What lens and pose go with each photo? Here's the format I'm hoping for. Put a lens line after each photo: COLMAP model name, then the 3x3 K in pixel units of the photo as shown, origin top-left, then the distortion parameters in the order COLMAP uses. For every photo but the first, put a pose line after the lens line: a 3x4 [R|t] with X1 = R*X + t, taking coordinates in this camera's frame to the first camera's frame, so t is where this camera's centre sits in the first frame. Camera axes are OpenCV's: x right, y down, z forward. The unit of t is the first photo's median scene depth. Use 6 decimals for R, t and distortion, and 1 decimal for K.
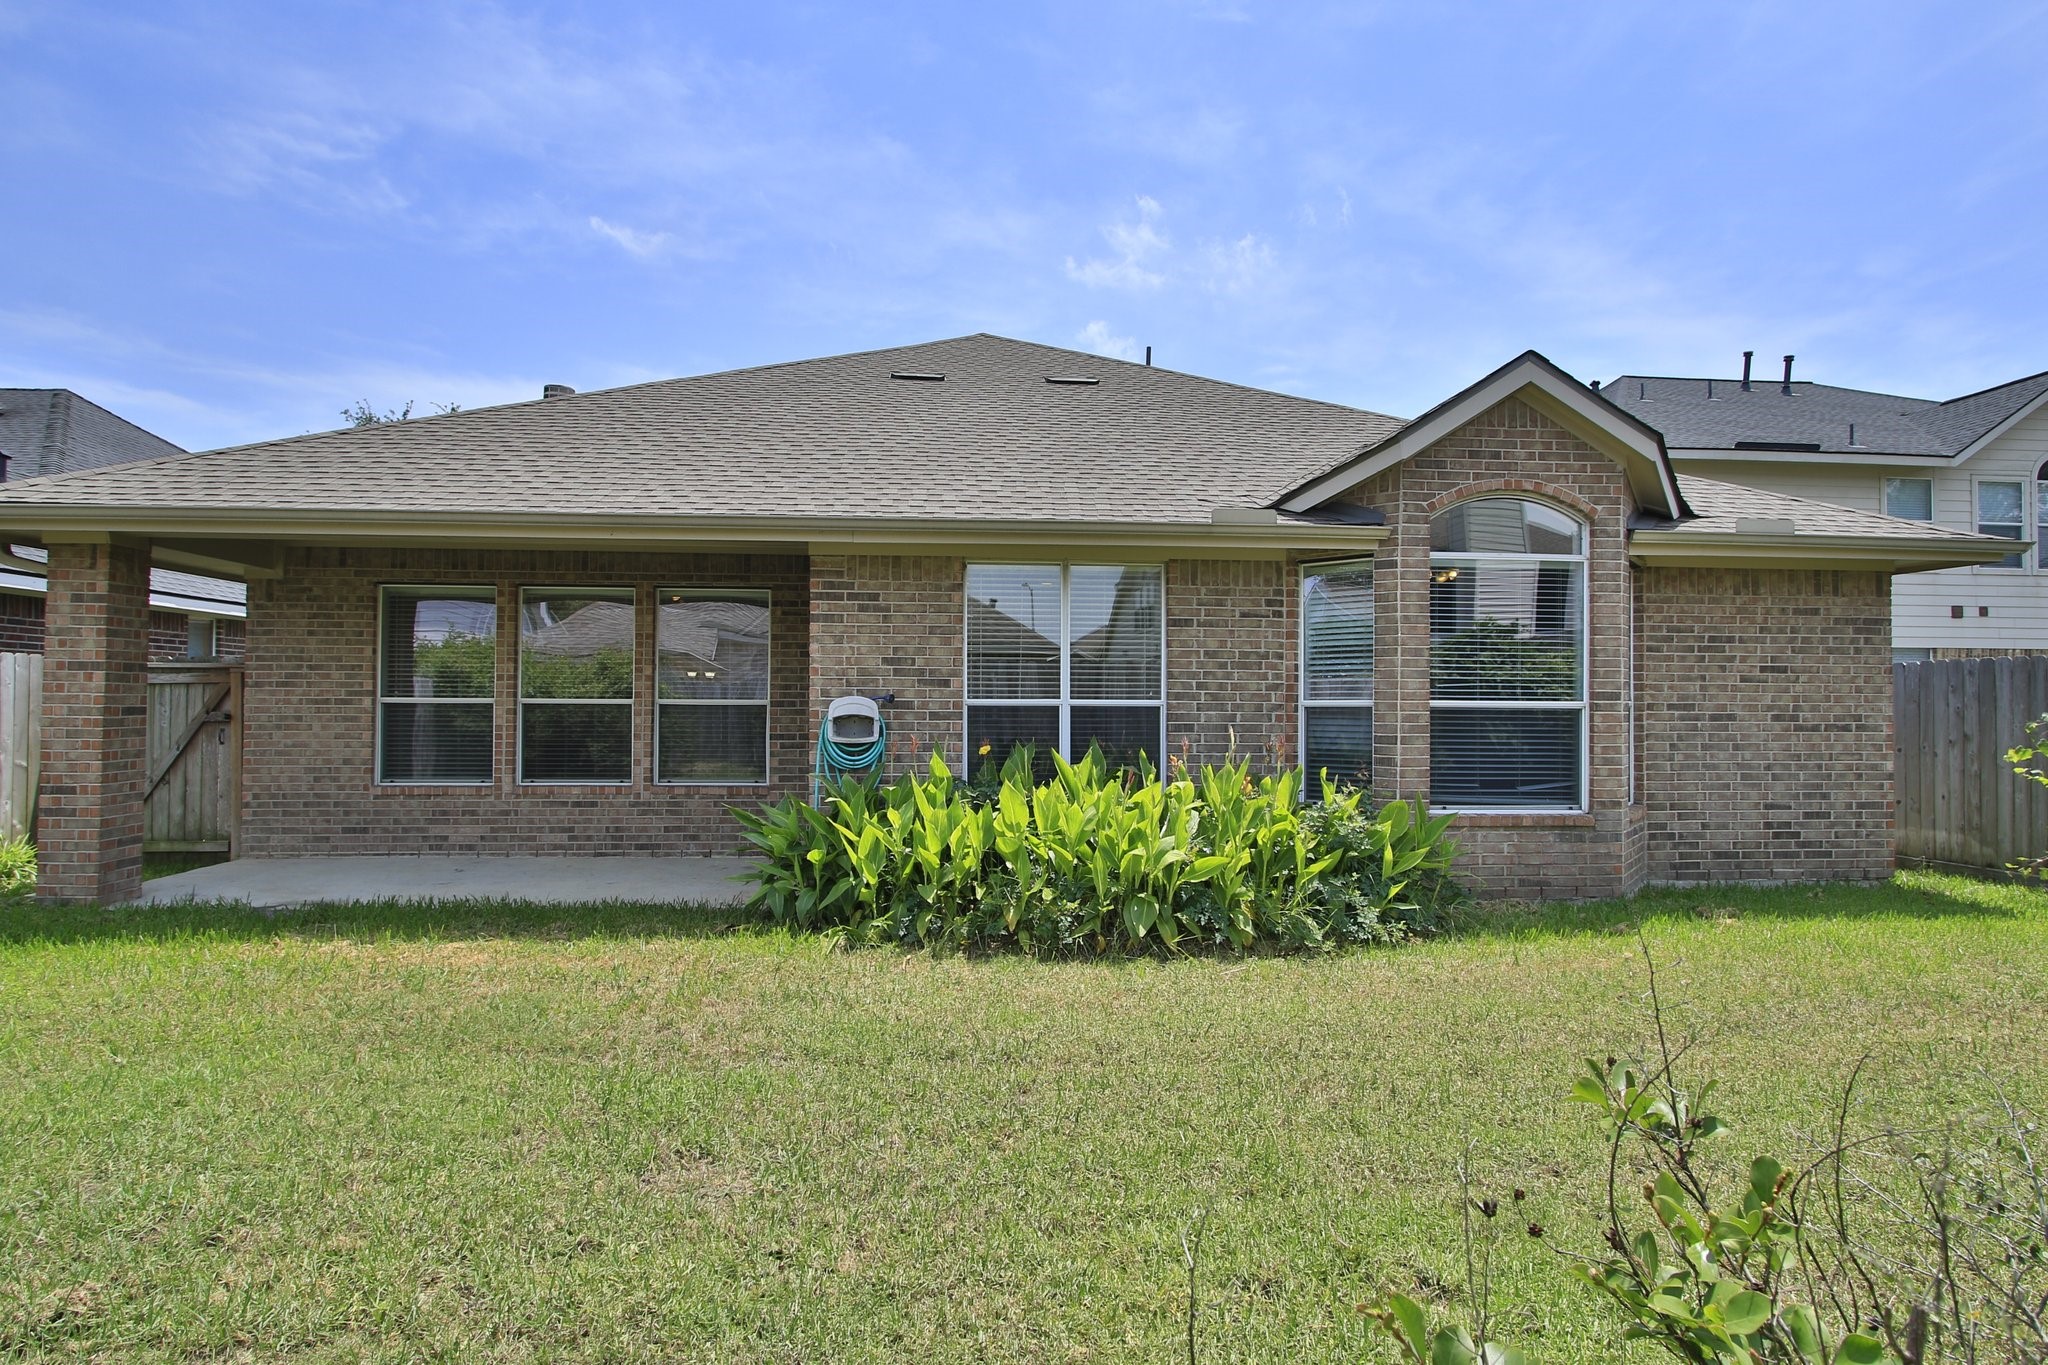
lens RADIAL K [[940.1, 0, 1022.0], [0, 940.1, 696.9], [0, 0, 1]] dist [-0.000433, -0.000044]
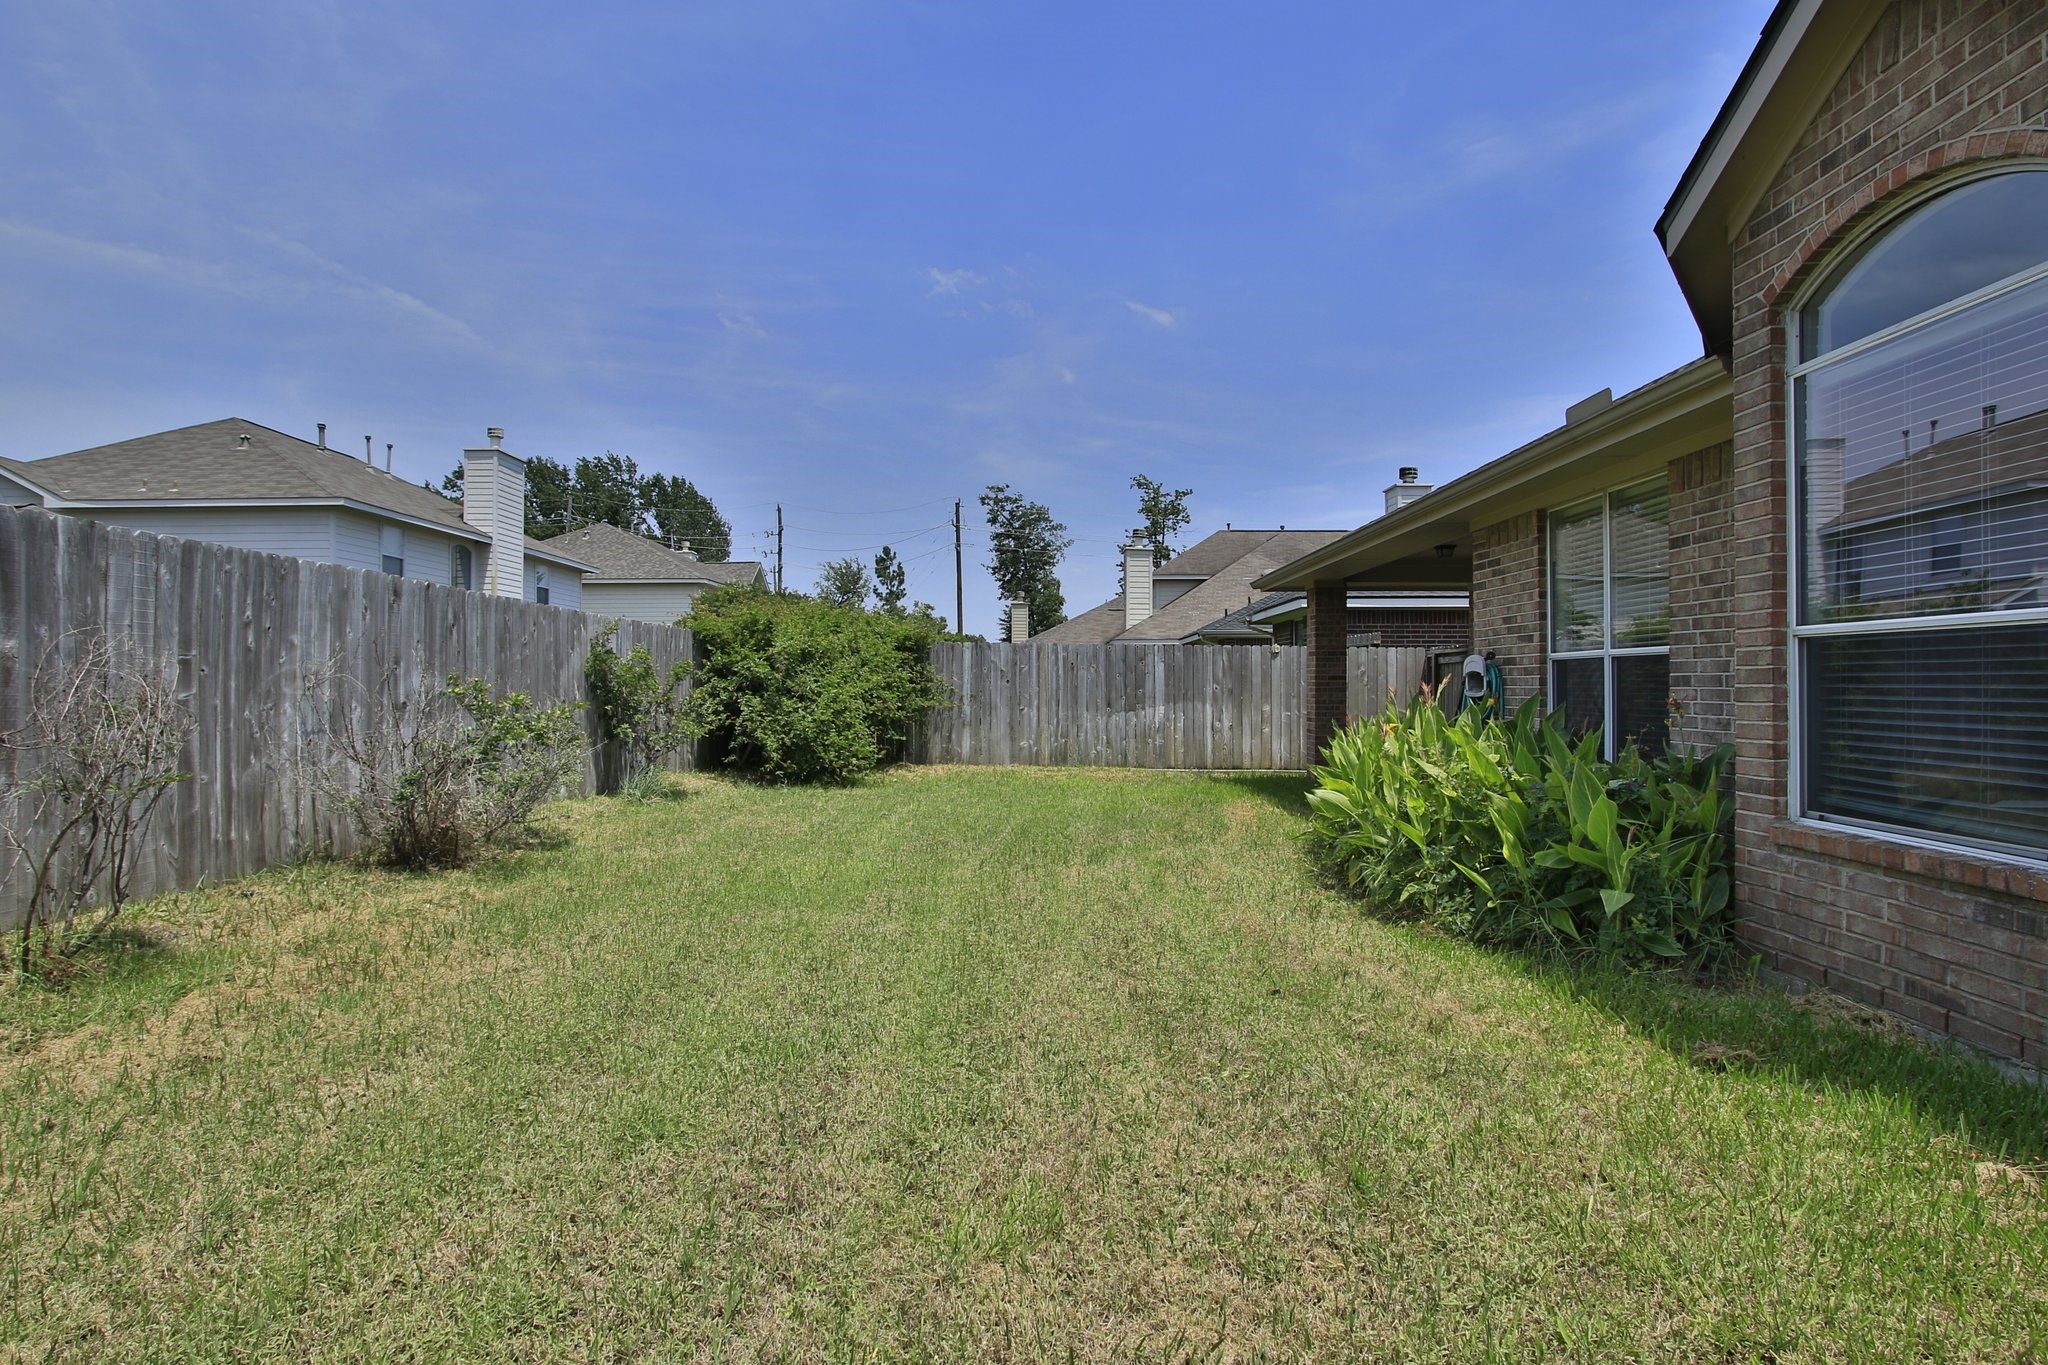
lens RADIAL K [[940.1, 0, 1022.7], [0, 940.1, 680.9], [0, 0, 1]] dist [-0.000433, -0.000044]
pose [[-0.091308, -0.011775, -0.995753, 1.043866], [0.019173, 0.999724, -0.013580, 0.035574], [0.995638, -0.020332, -0.091057, 0.578116]]
